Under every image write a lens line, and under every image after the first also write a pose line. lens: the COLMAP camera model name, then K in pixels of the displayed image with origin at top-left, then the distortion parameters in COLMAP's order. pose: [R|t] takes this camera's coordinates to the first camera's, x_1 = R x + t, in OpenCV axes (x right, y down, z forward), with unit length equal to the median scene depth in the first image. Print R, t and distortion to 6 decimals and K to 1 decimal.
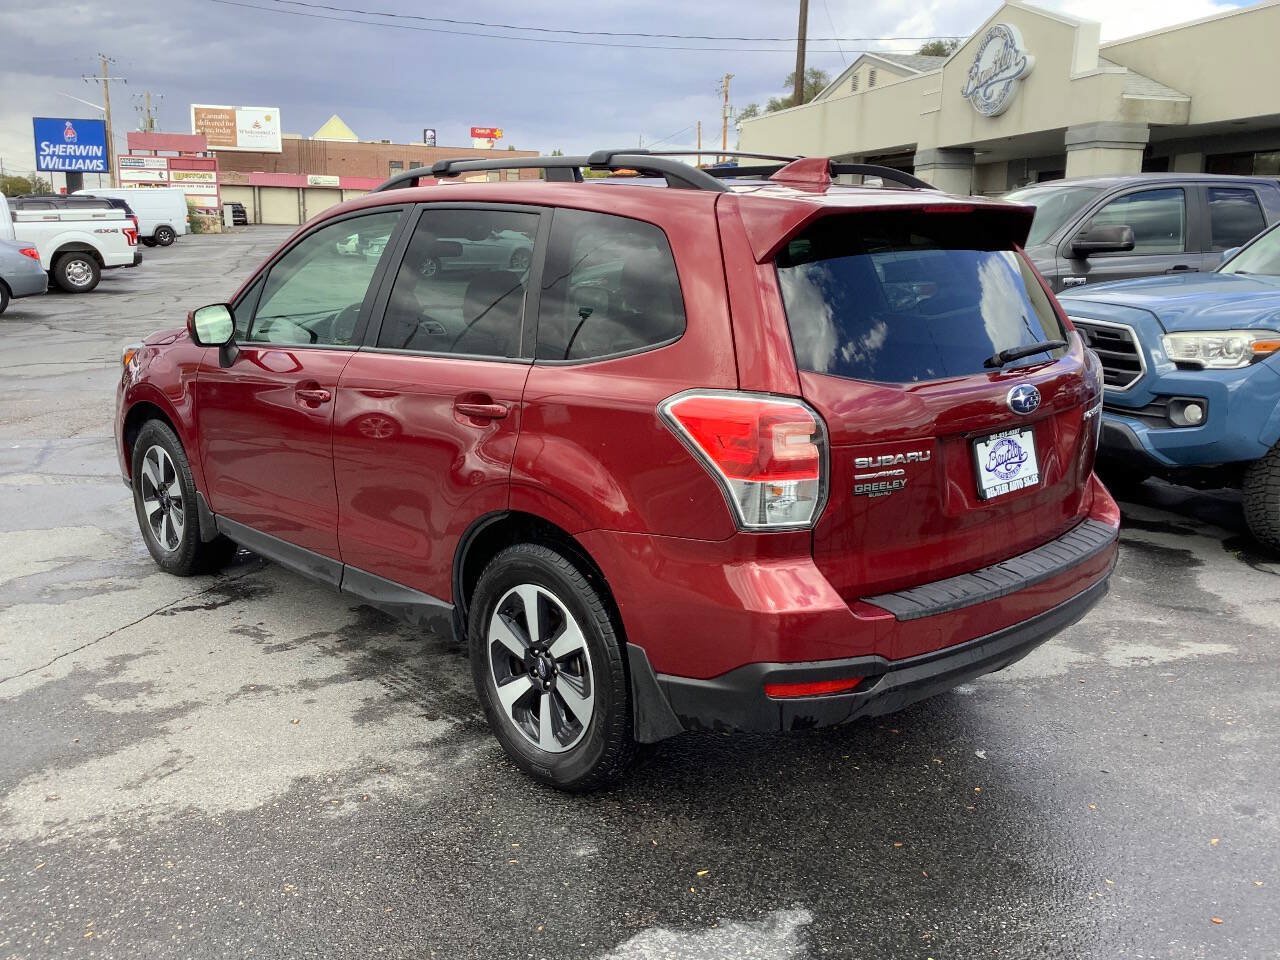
lens RADIAL K [[1141.9, 0, 632.1], [0, 1141.9, 471.9], [0, 0, 1]] dist [0.079826, -0.128474]
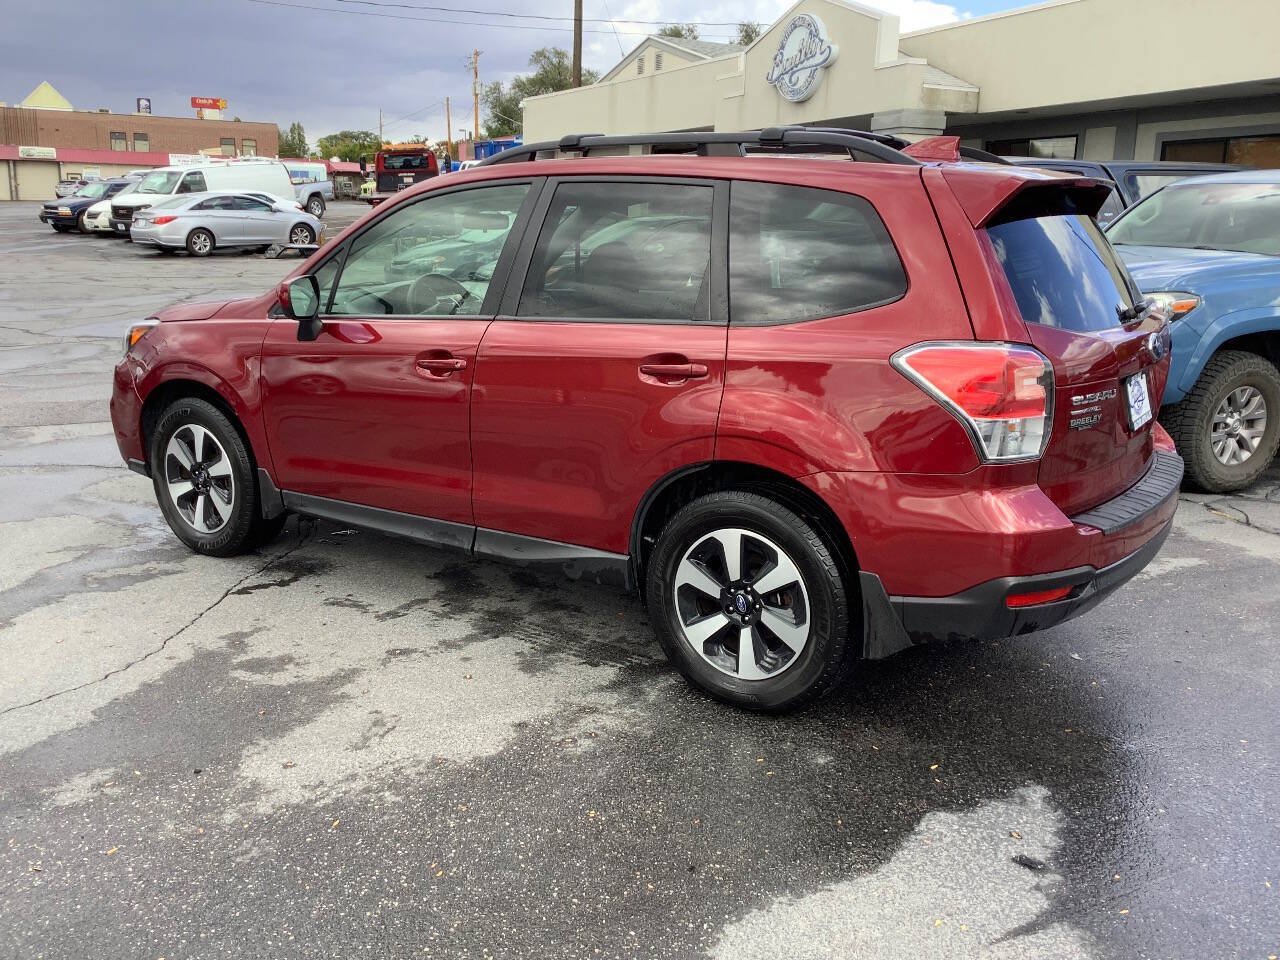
lens RADIAL K [[1136.0, 0, 632.2], [0, 1136.0, 477.9], [0, 0, 1]] dist [0.114276, -0.201720]
pose [[0.976624, -0.045119, 0.210164, -0.376882], [0.040435, 0.998830, 0.026530, 0.016363], [-0.211115, -0.017412, 0.977306, -0.037333]]
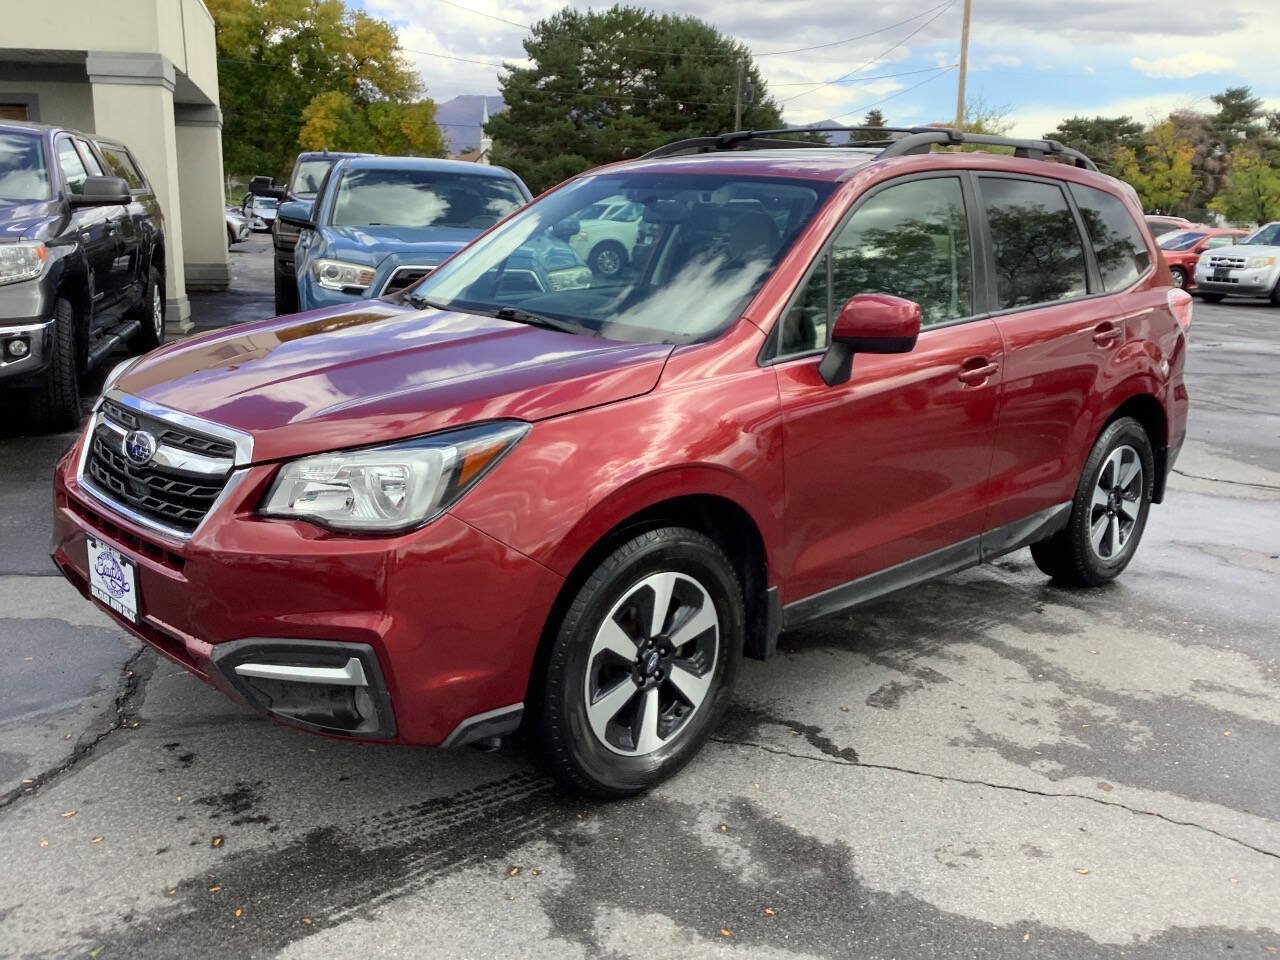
lens RADIAL K [[1141.2, 0, 638.9], [0, 1141.2, 482.4], [0, 0, 1]] dist [0.109580, -0.208713]
pose [[-0.025002, -0.238978, 0.970703, -1.390346], [0.181774, 0.953733, 0.239482, -0.297670], [-0.983022, 0.182436, 0.019595, 1.455324]]
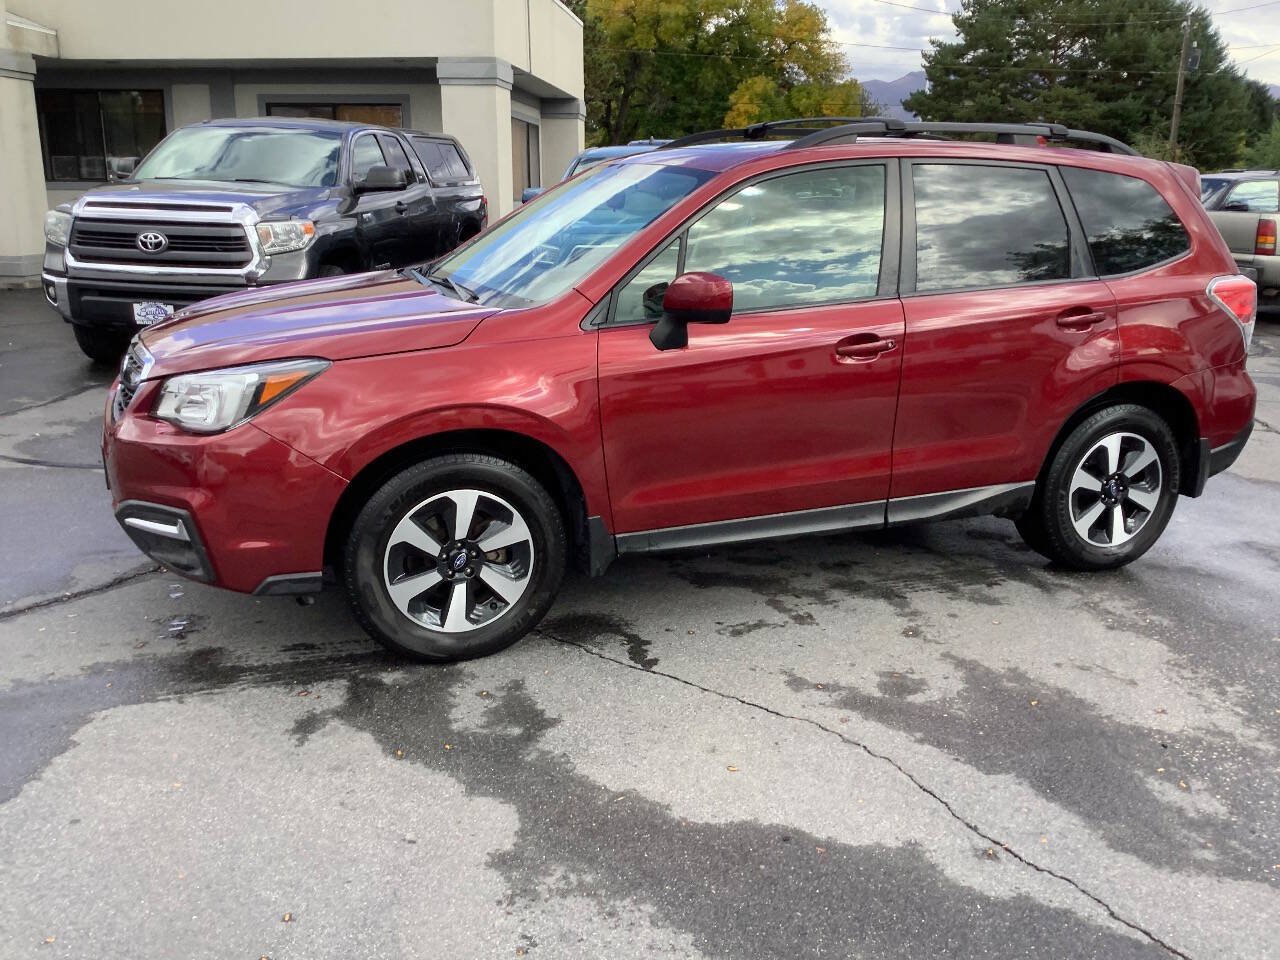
lens RADIAL K [[1146.6, 0, 646.3], [0, 1146.6, 452.6], [0, 0, 1]] dist [0.100074, -0.193264]
pose [[0.327533, -0.220038, 0.918861, -1.497813], [0.180173, 0.969204, 0.167870, -0.210184], [-0.927502, 0.110571, 0.357091, 0.938409]]
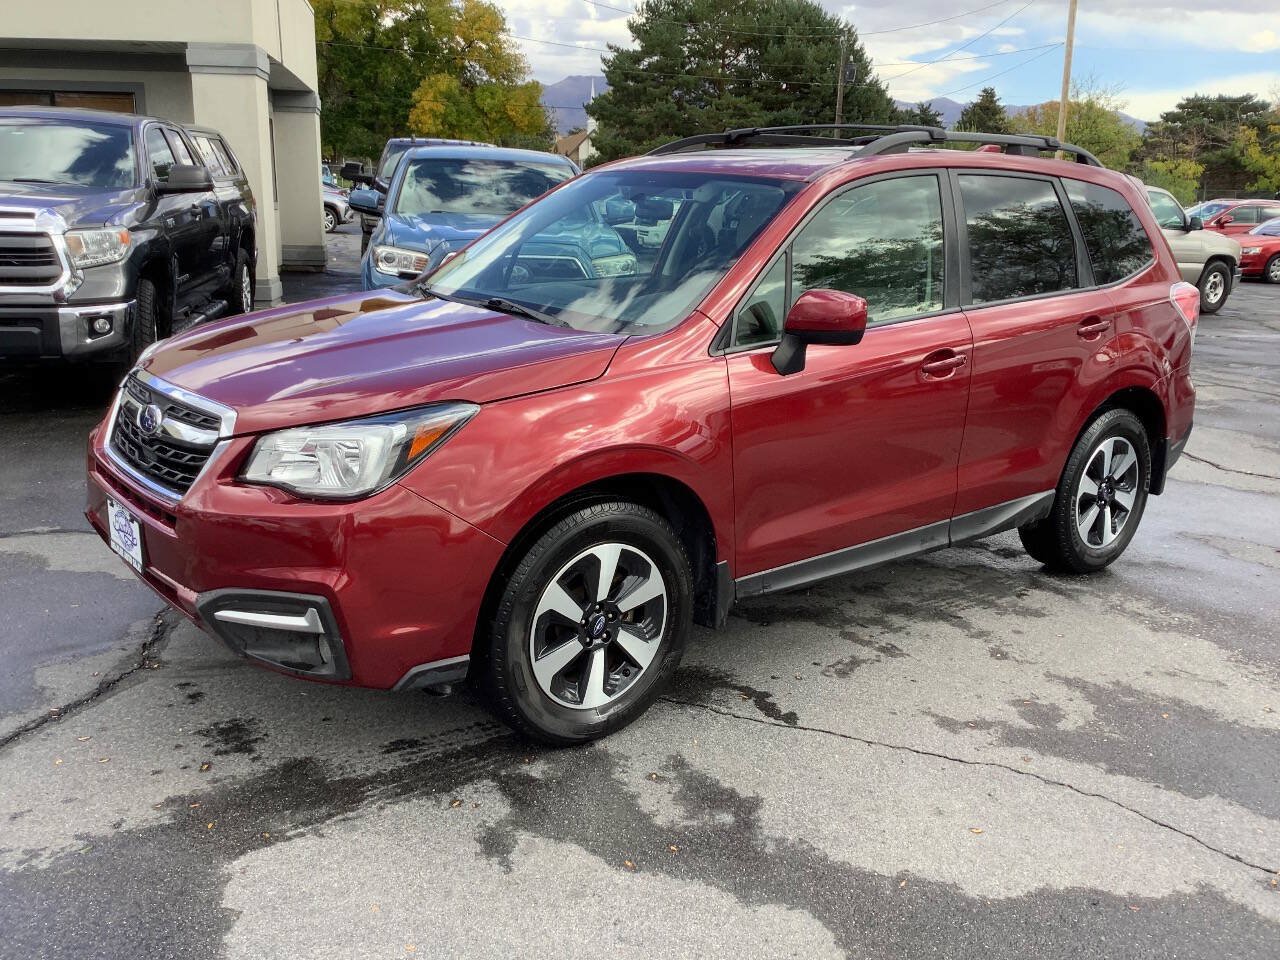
lens RADIAL K [[1136.0, 0, 632.2], [0, 1136.0, 477.9], [0, 0, 1]] dist [0.114276, -0.201720]
pose [[0.069344, -0.251763, 0.965301, -1.461769], [0.180495, 0.954827, 0.236065, -0.293850], [-0.981128, 0.157863, 0.111653, 1.338159]]
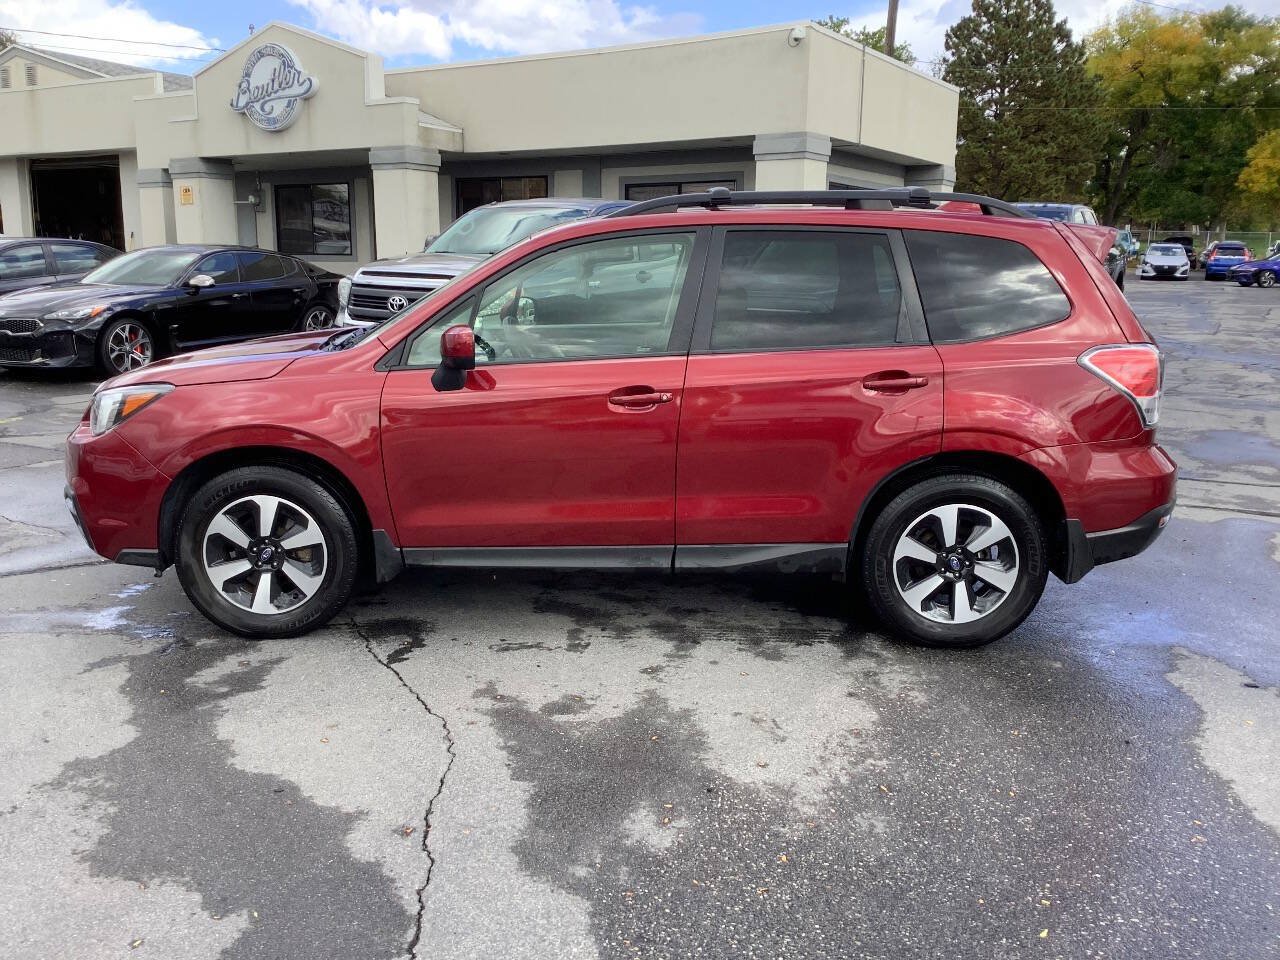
lens RADIAL K [[1136.0, 0, 632.2], [0, 1136.0, 477.9], [0, 0, 1]] dist [0.114276, -0.201720]
pose [[0.696000, -0.149881, 0.702225, -1.212448], [0.150929, 0.986661, 0.060999, -0.068527], [-0.702000, 0.063531, 0.709338, 0.269515]]
